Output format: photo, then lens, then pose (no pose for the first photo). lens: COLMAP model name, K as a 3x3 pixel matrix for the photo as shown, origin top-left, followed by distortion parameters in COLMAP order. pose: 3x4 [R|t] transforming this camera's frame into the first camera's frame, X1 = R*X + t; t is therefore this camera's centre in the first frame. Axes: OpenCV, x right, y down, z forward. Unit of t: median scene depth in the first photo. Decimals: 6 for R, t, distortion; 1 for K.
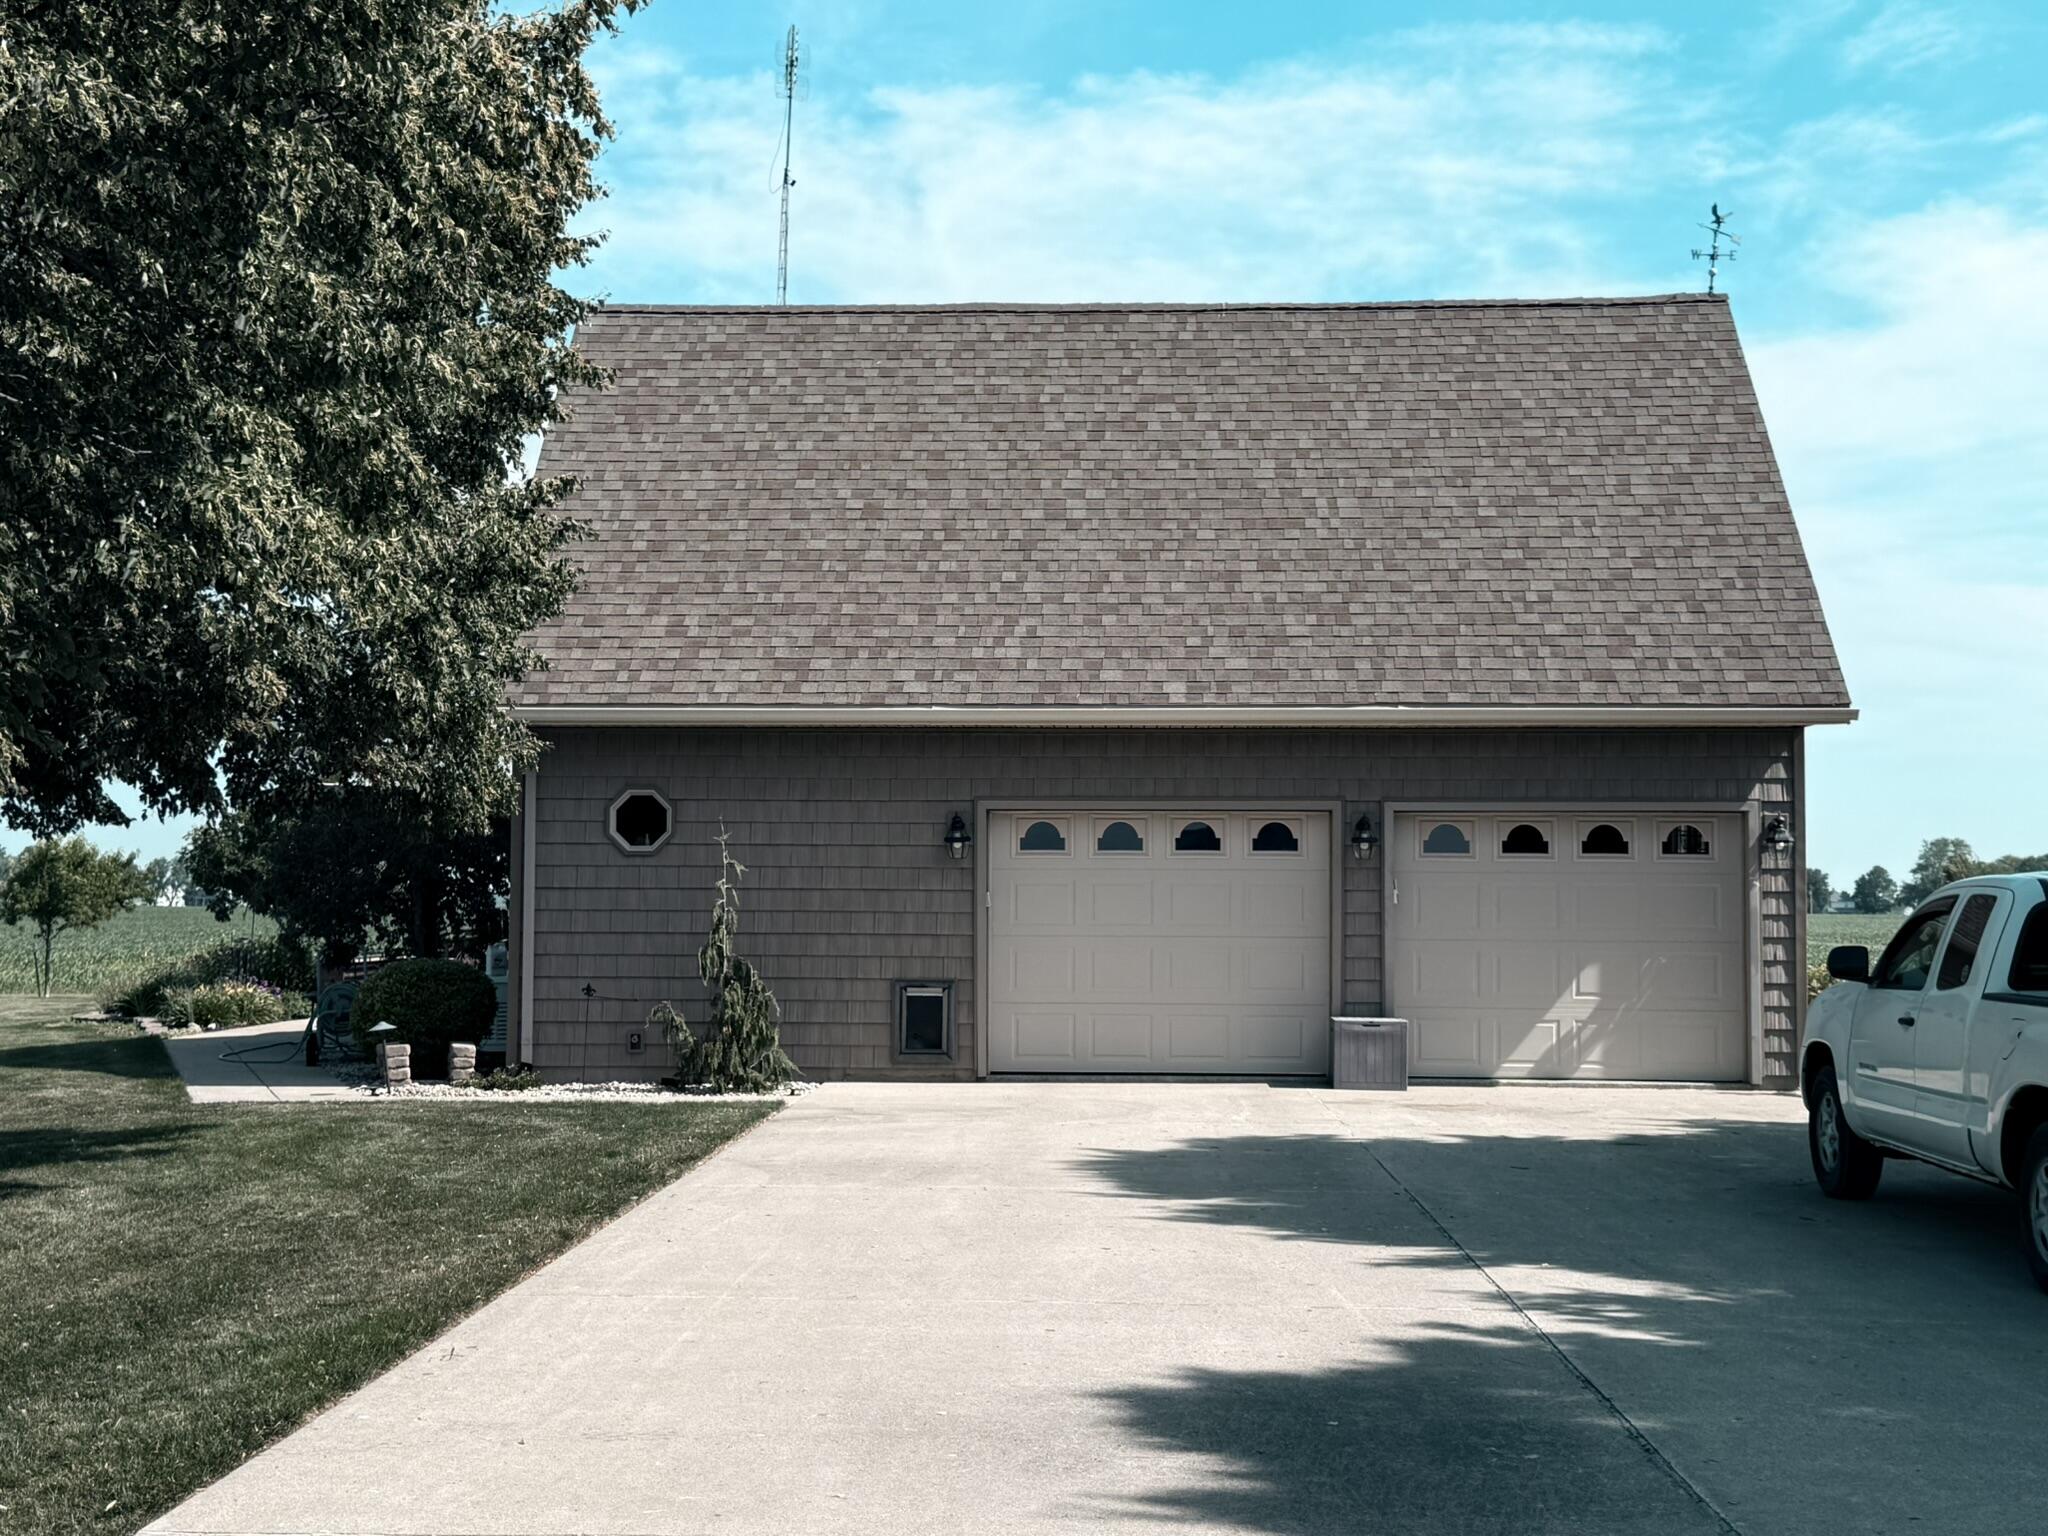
lens RADIAL K [[2679.7, 0, 1024.0], [0, 2679.7, 768.0], [0, 0, 1]] dist [-0.001338, 0.968590]
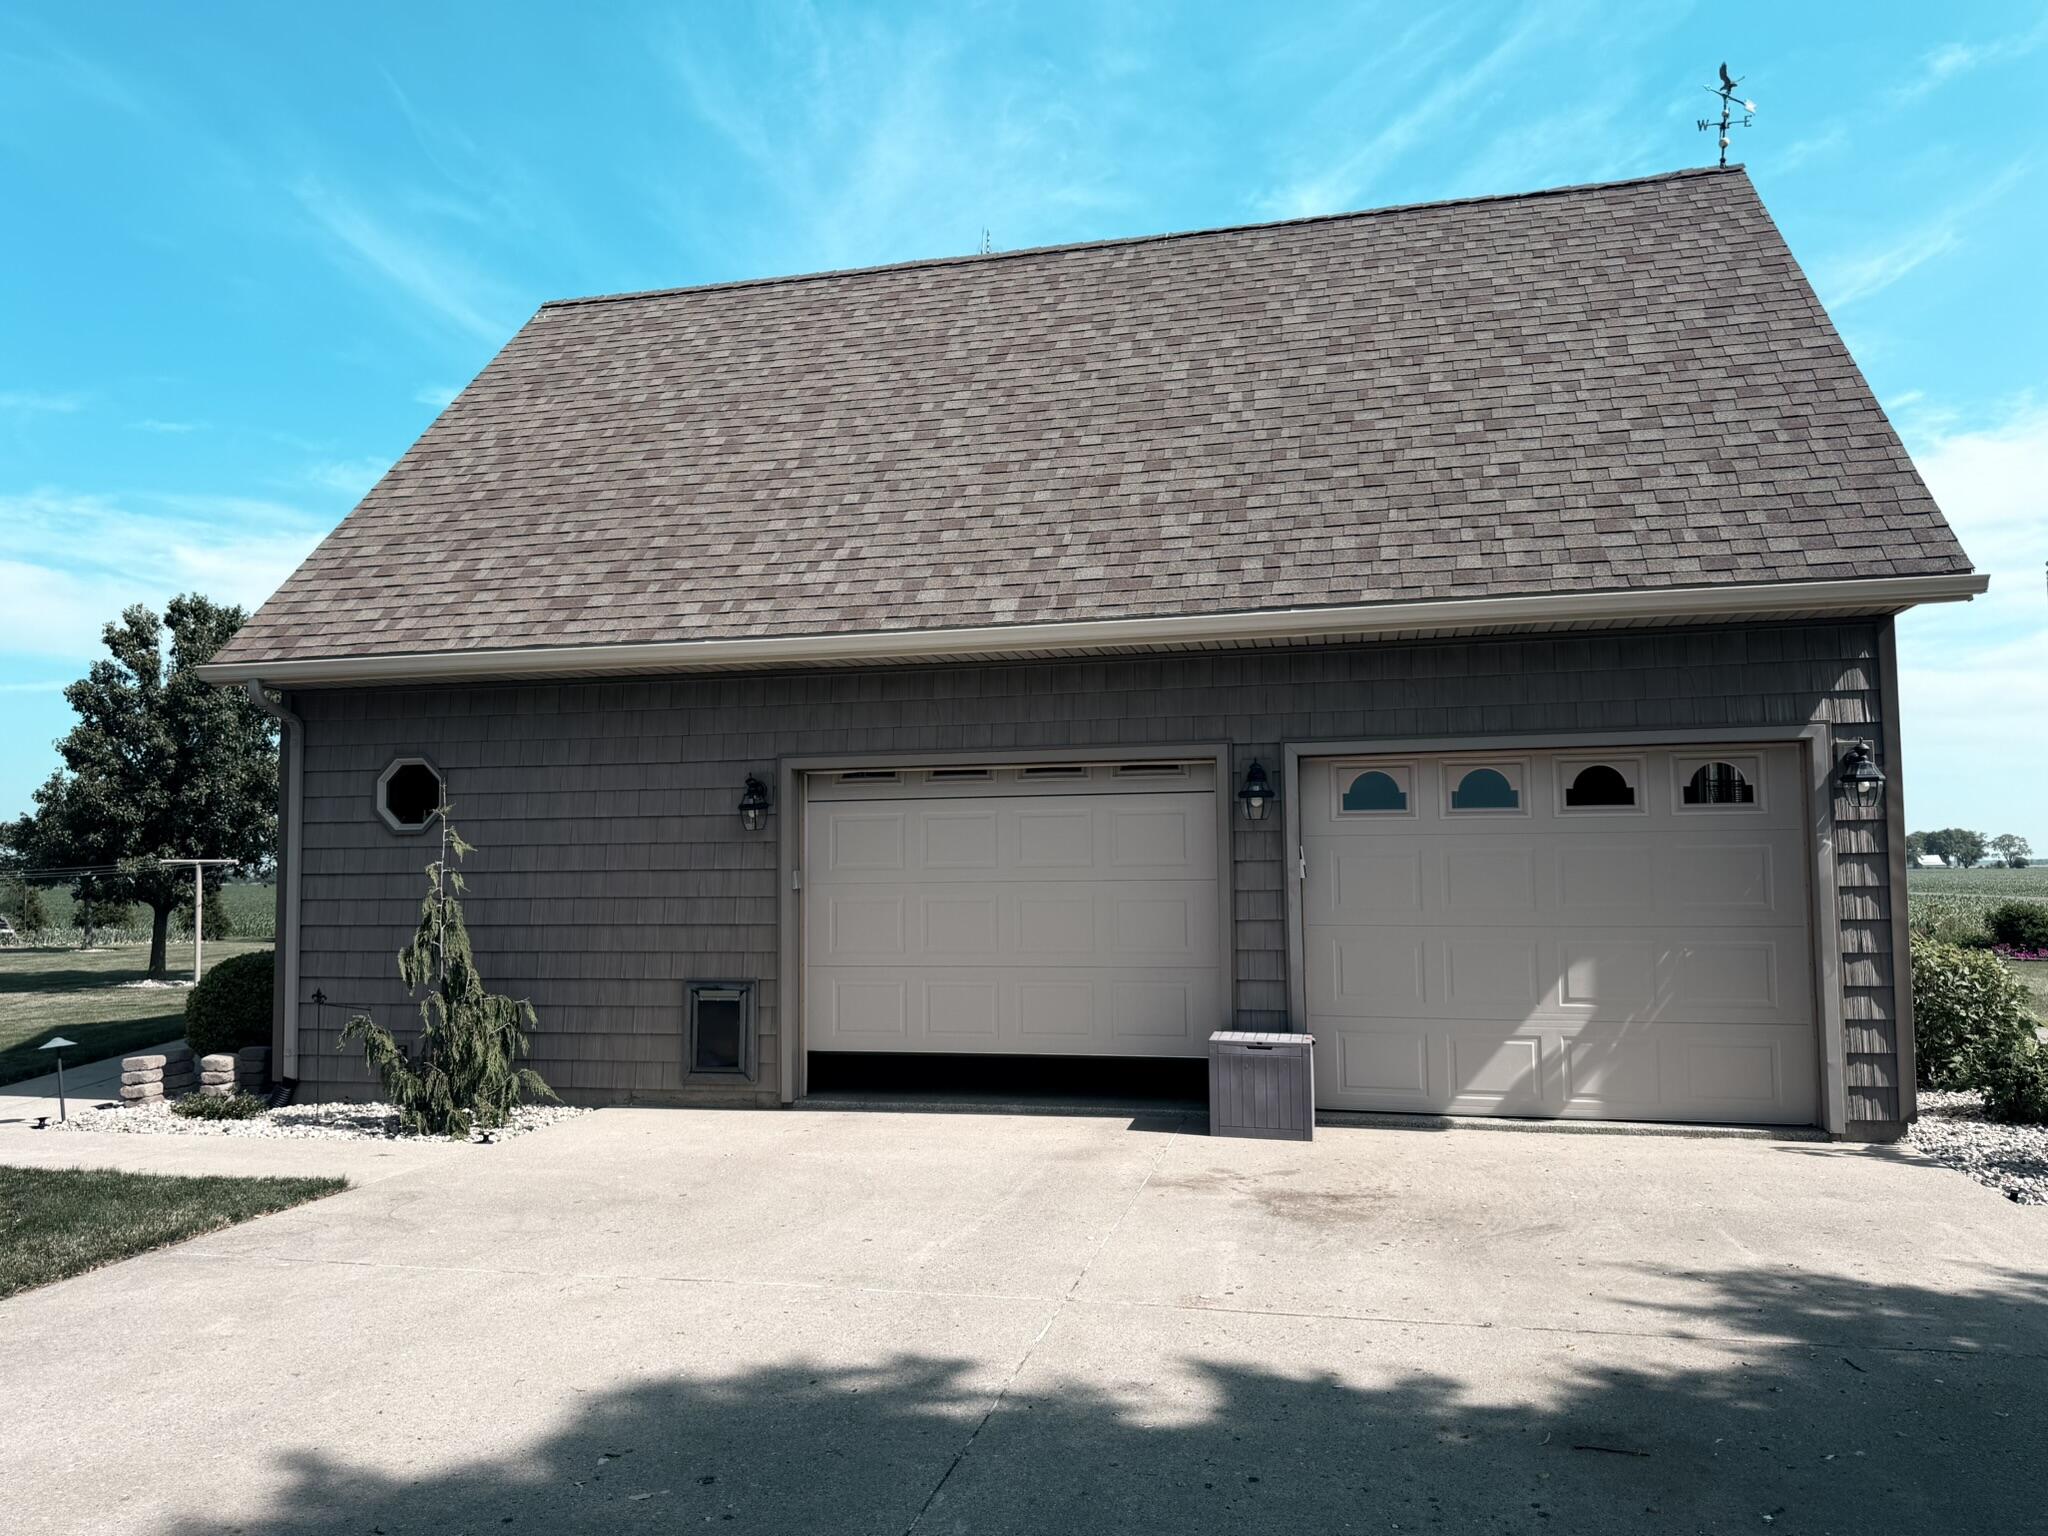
lens RADIAL K [[1460.4, 0, 1020.7], [0, 1460.4, 778.0], [0, 0, 1]] dist [0.081469, -0.135973]
pose [[0.980645, -0.027825, -0.193807, 0.138097], [0.025782, 0.999582, -0.013057, 0.025306], [0.194089, 0.007807, 0.980953, 0.569085]]
